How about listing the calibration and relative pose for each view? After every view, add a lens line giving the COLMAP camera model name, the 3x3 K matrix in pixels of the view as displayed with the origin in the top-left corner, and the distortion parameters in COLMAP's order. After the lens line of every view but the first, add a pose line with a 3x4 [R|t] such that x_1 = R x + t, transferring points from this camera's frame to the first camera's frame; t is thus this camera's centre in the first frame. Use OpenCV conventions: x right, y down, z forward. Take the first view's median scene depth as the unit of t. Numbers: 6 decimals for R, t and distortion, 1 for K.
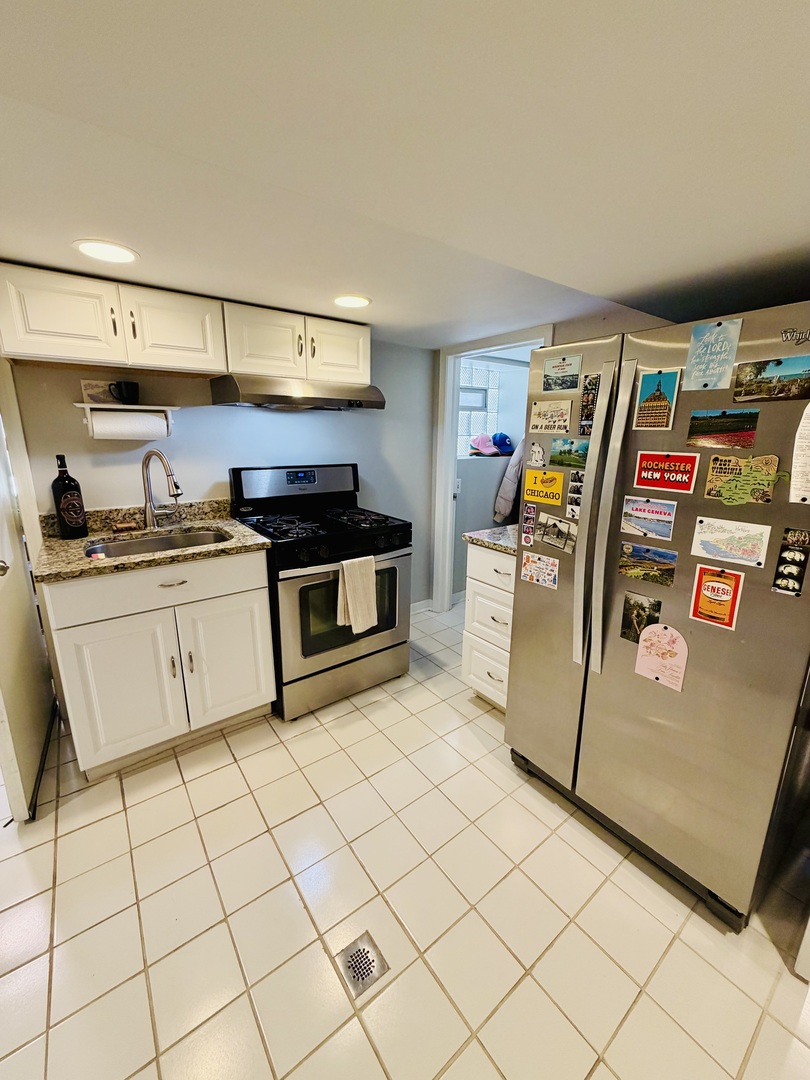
lens RADIAL K [[431.7, 0, 401.5], [0, 431.7, 535.6], [0, 0, 1]] dist [-0.000322, -0.000020]
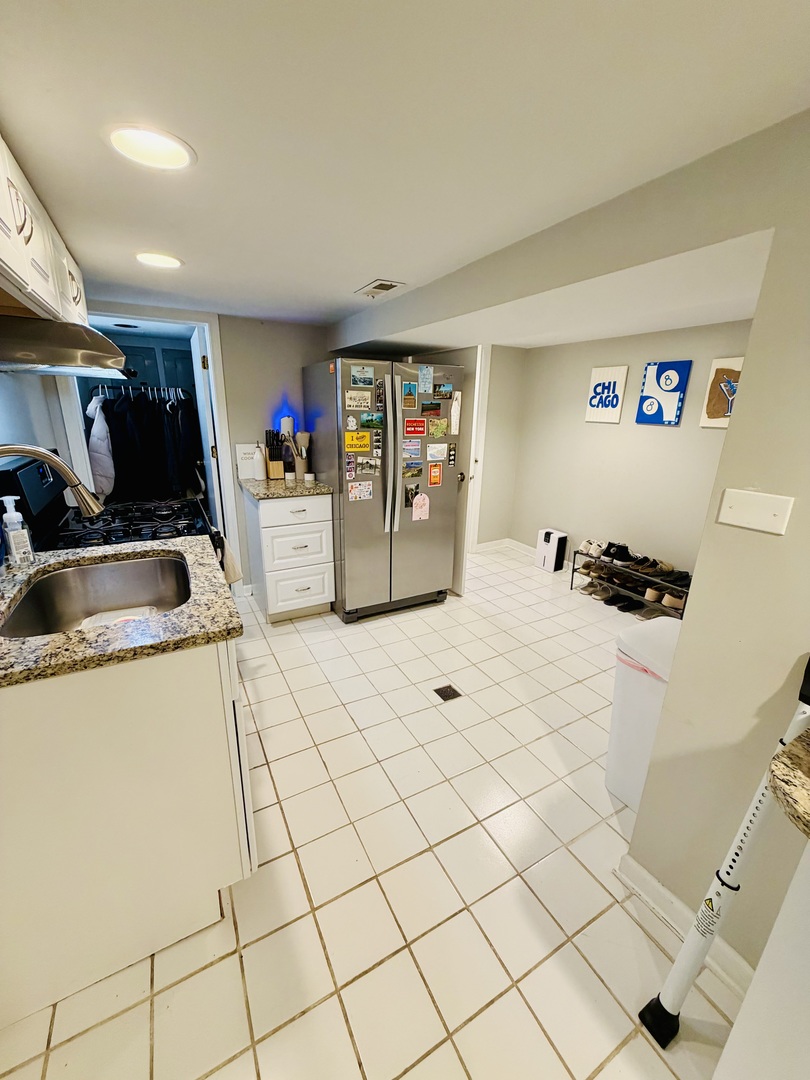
lens RADIAL K [[431.7, 0, 409.0], [0, 431.7, 537.0], [0, 0, 1]] dist [-0.000322, -0.000020]
pose [[0.127721, -0.293251, 0.947466, -1.528596], [0.211148, 0.941430, 0.262919, -0.181777], [-0.969074, 0.166476, 0.182160, 0.614635]]
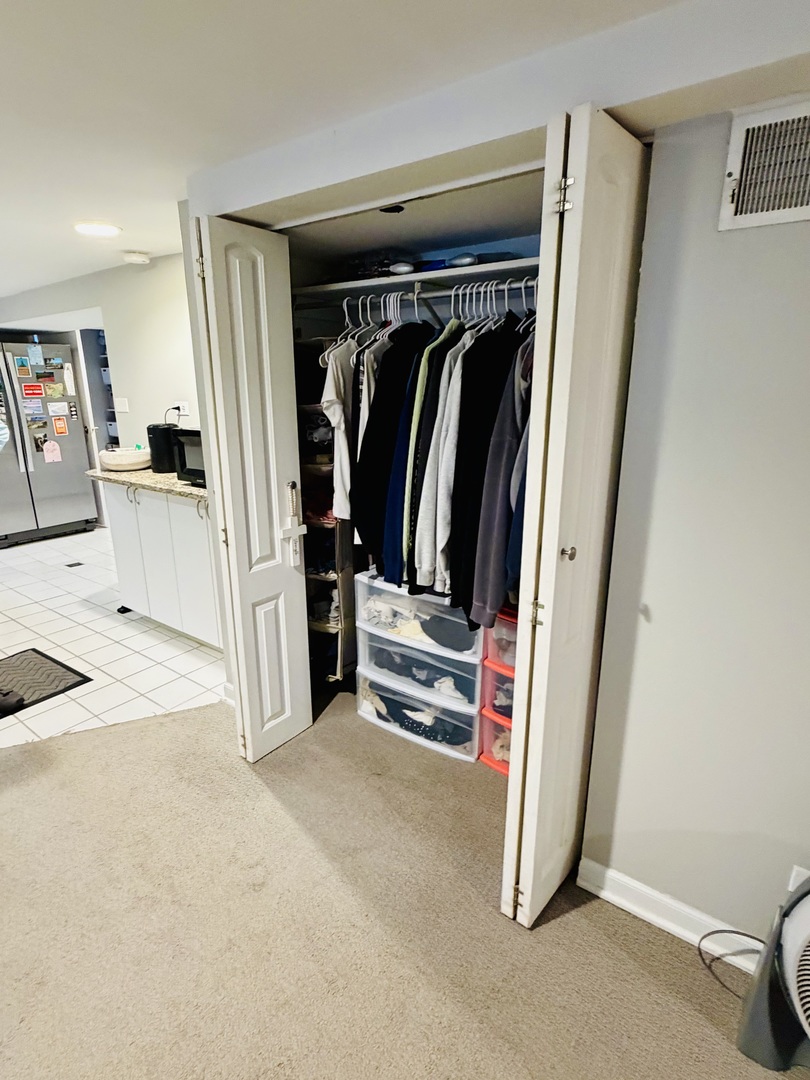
lens RADIAL K [[560.6, 0, 407.3], [0, 560.6, 537.3], [0, 0, 1]] dist [-0.003658, -0.000460]
pose [[-0.290437, -0.253759, 0.922633, -3.597361], [0.236060, 0.915395, 0.326078, 0.124026], [-0.927320, 0.312502, -0.205963, -0.290221]]
